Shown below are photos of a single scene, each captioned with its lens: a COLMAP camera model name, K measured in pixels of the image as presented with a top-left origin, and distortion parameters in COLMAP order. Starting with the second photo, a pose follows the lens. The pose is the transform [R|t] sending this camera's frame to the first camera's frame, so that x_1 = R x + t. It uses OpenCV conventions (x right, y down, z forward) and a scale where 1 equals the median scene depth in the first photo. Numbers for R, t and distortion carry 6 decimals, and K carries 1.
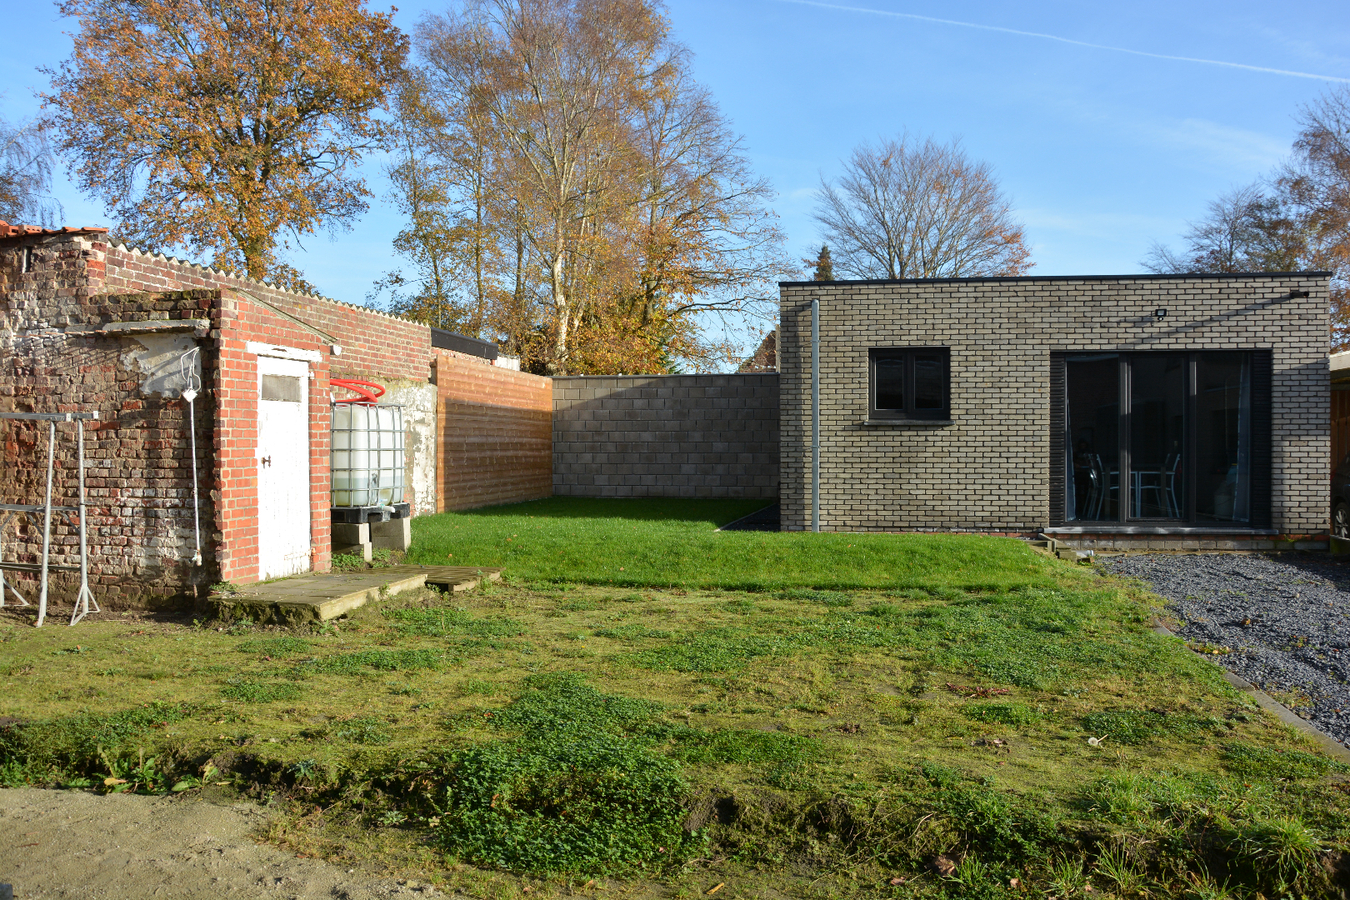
lens RADIAL K [[1050.7, 0, 675.0], [0, 1050.7, 450.0], [0, 0, 1]] dist [-0.152078, 0.117769]
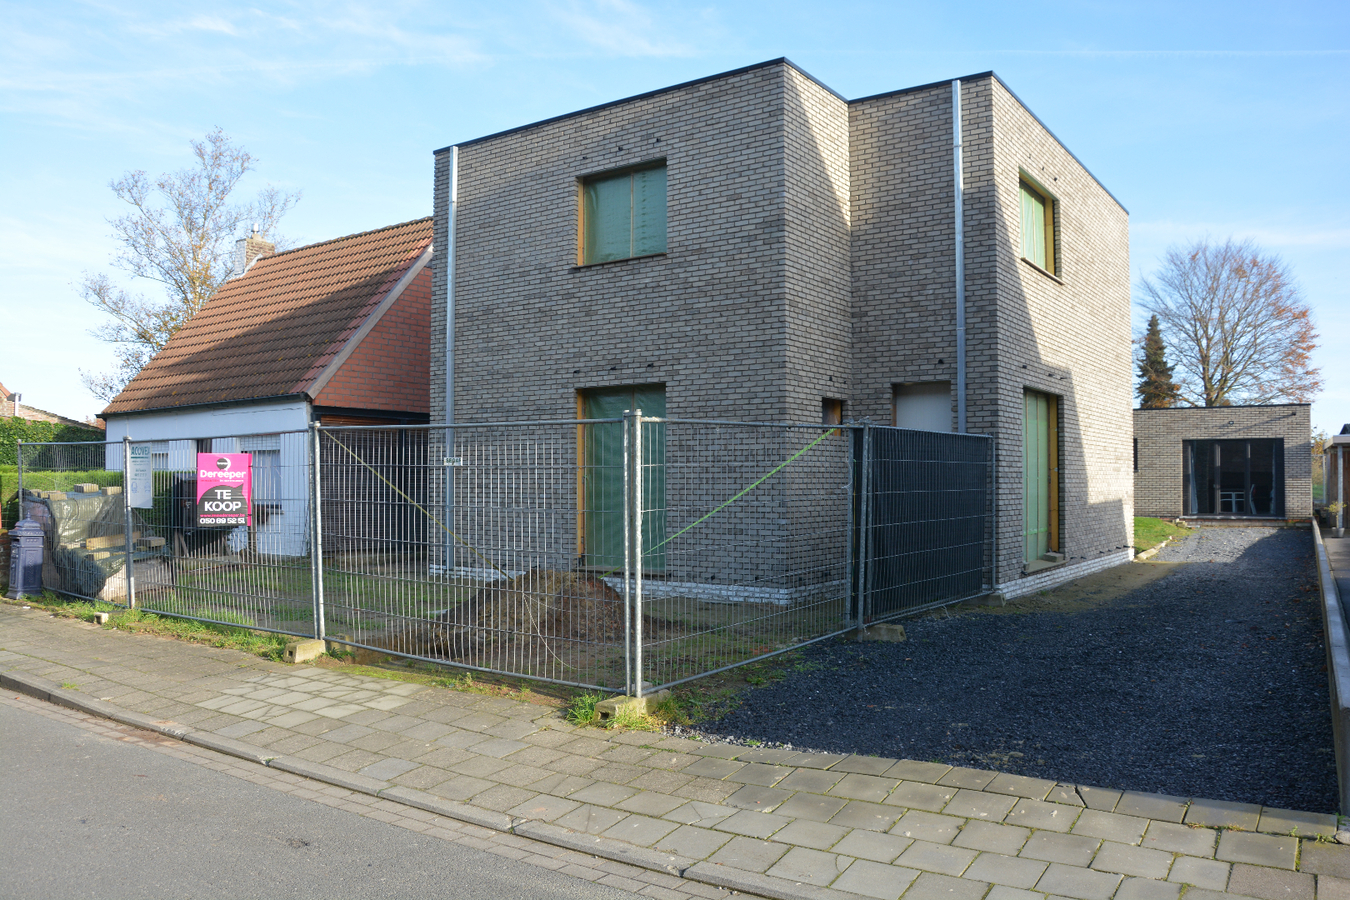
lens RADIAL K [[1050.7, 0, 675.0], [0, 1050.7, 450.0], [0, 0, 1]] dist [-0.152078, 0.117769]
pose [[0.944402, -0.009073, -0.328666, 0.043049], [-0.002665, 0.999375, -0.035246, 0.010680], [0.328781, 0.034162, 0.943788, -1.531164]]
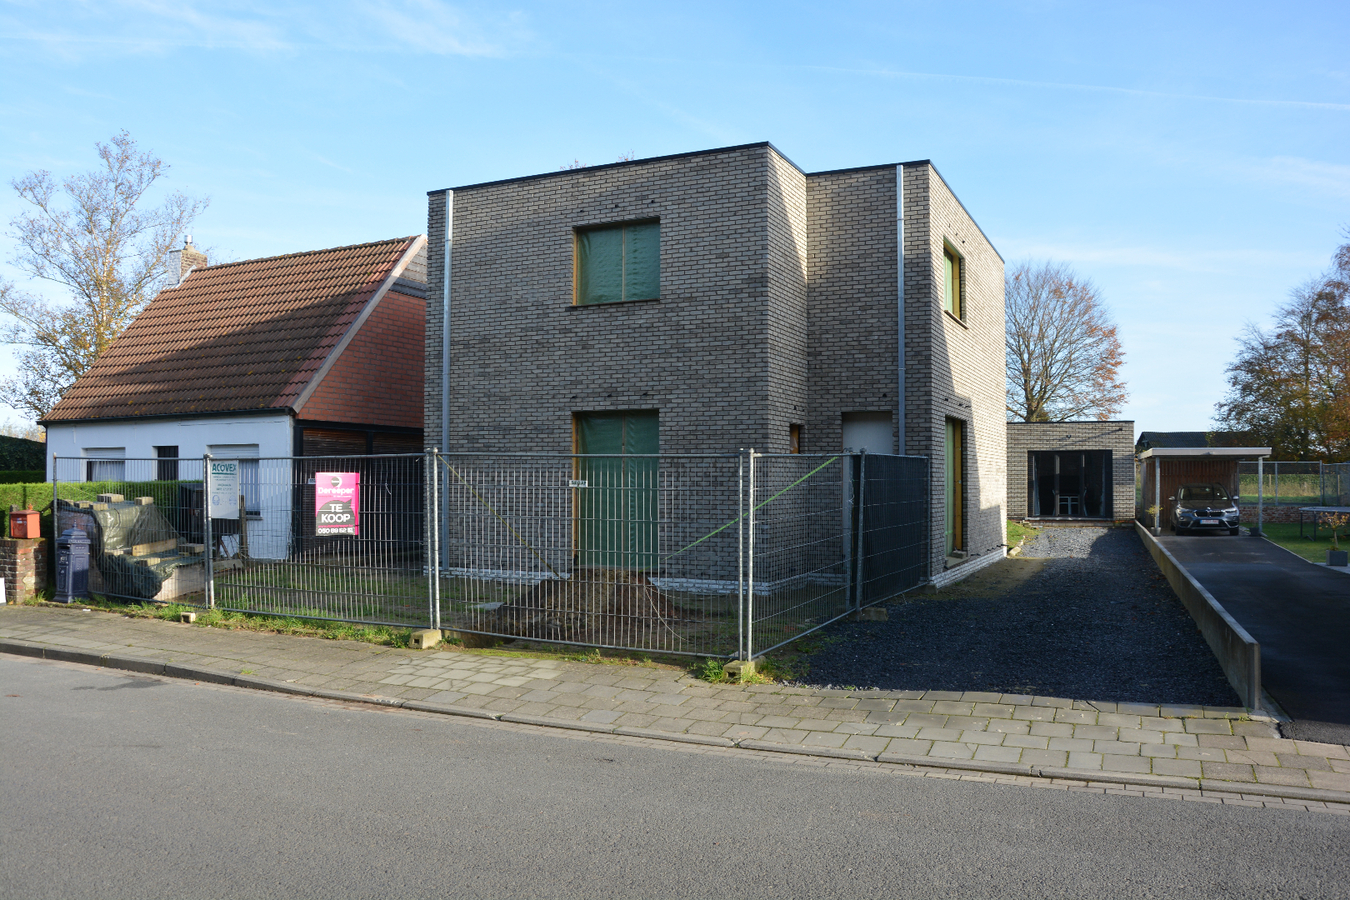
lens RADIAL K [[1057.4, 0, 670.3], [0, 1057.4, 447.5], [0, 0, 1]] dist [-0.150992, 0.130948]
pose [[0.985992, -0.002345, -0.166775, -0.090037], [-0.003822, 0.999321, -0.036645, -0.003025], [0.166747, 0.036769, 0.985314, -1.772078]]
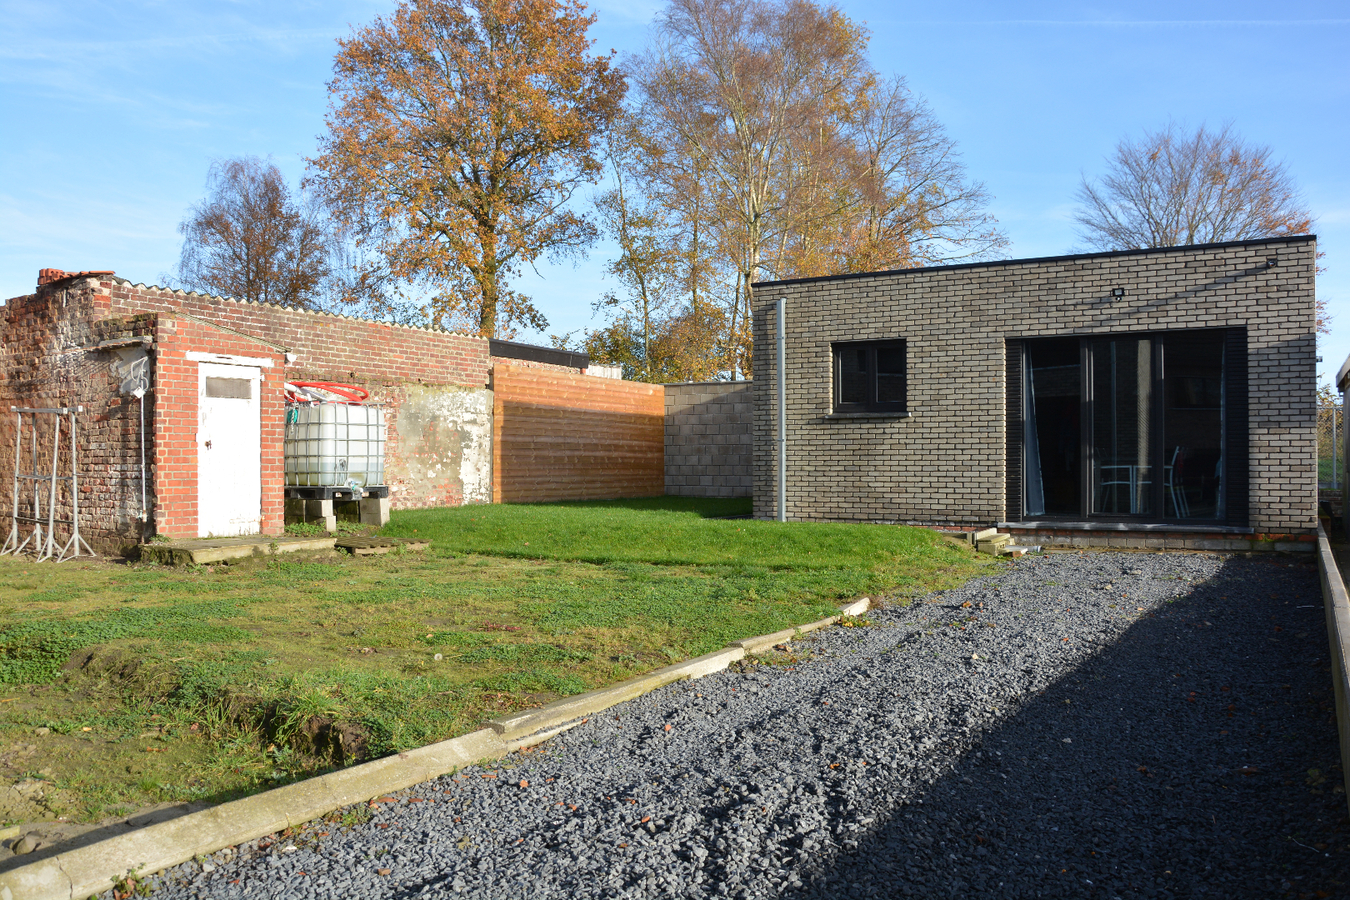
lens RADIAL K [[1050.7, 0, 675.0], [0, 1050.7, 450.0], [0, 0, 1]] dist [-0.152078, 0.117769]
pose [[0.944784, -0.003020, -0.327681, 0.391542], [-0.003102, 0.999830, -0.018158, 0.026895], [0.327680, 0.018171, 0.944614, -0.010808]]
